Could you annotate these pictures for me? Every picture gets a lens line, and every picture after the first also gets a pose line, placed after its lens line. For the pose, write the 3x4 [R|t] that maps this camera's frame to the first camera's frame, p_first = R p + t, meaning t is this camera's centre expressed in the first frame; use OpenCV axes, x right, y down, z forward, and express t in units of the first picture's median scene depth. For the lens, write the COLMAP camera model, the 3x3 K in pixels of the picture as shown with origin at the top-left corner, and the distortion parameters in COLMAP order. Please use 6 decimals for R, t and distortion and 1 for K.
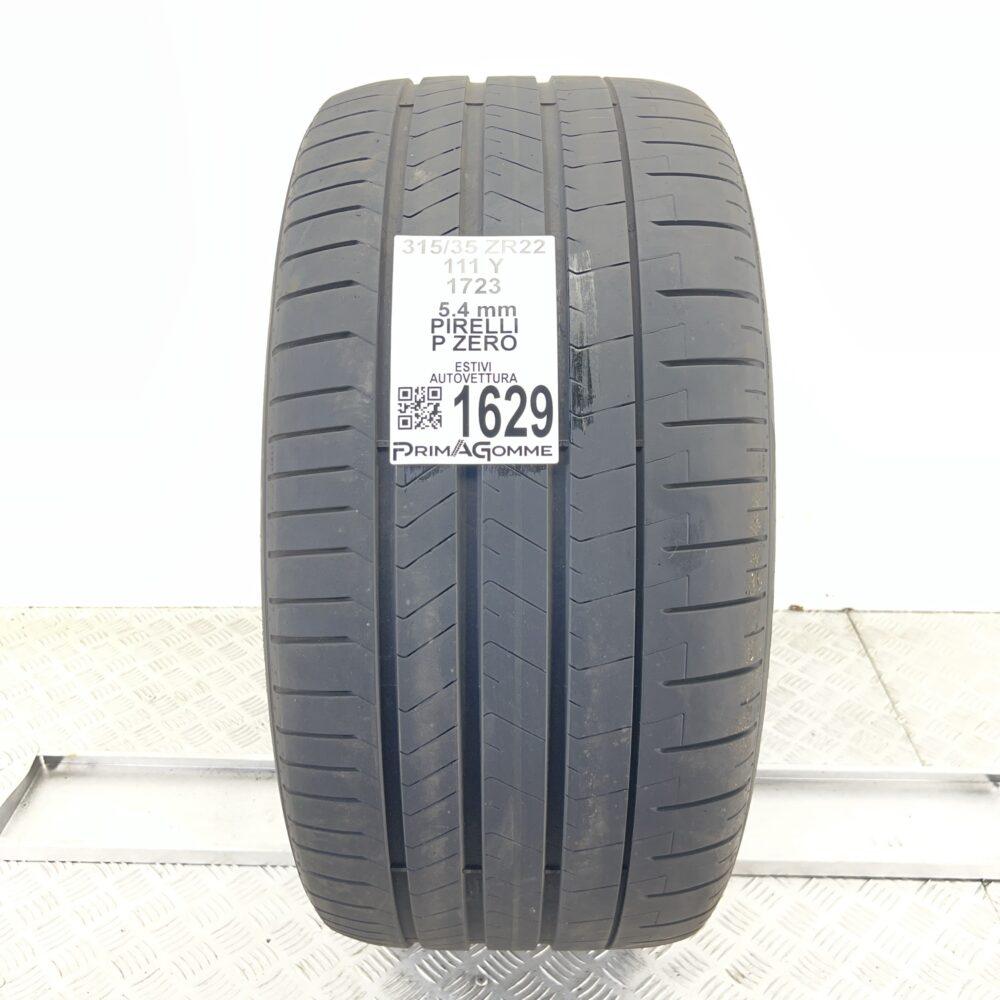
lens RADIAL K [[1068.3, 0, 514.3], [0, 1068.3, 498.9], [0, 0, 1]] dist [0.151224, -0.478660]
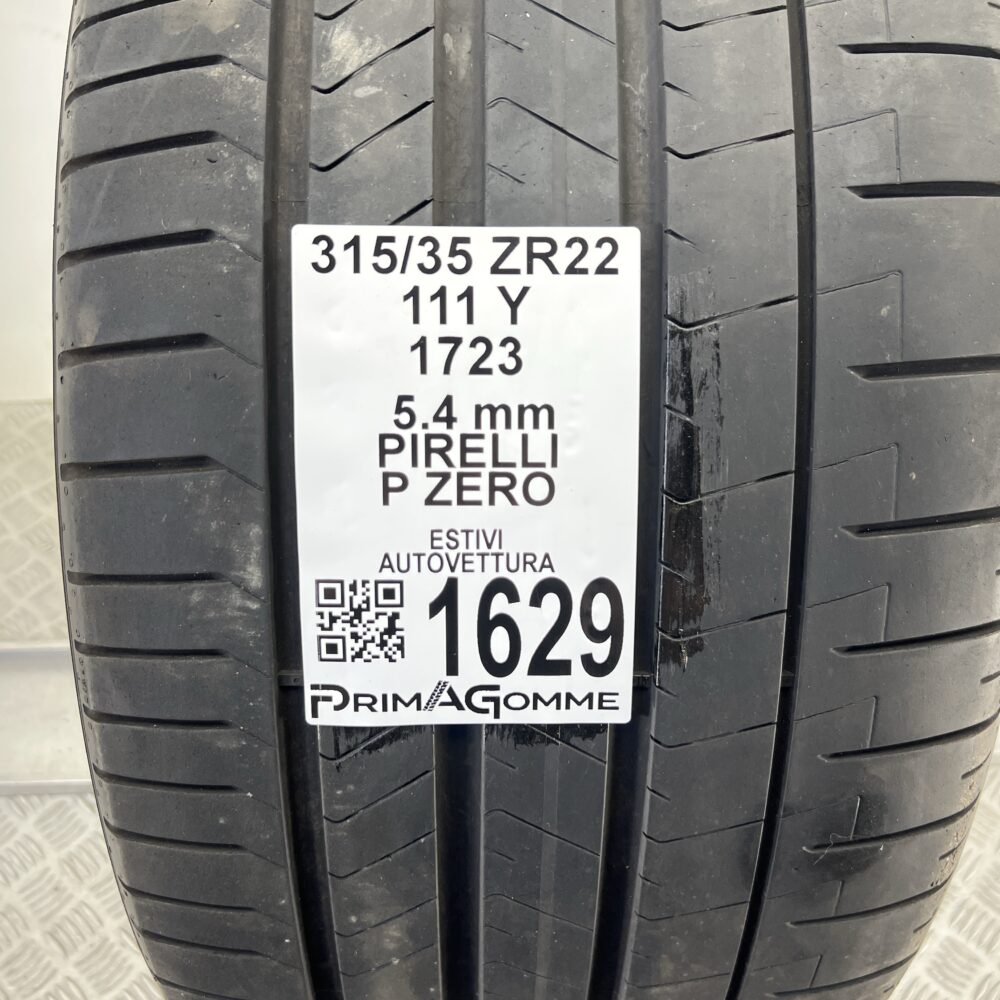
lens RADIAL K [[1068.3, 0, 514.3], [0, 1068.3, 498.9], [0, 0, 1]] dist [0.151224, -0.478660]
pose [[0.999704, 0.007612, 0.023105, -0.027799], [-0.016326, 0.914051, 0.405270, -0.341171], [-0.018034, -0.405528, 0.913905, 0.557924]]
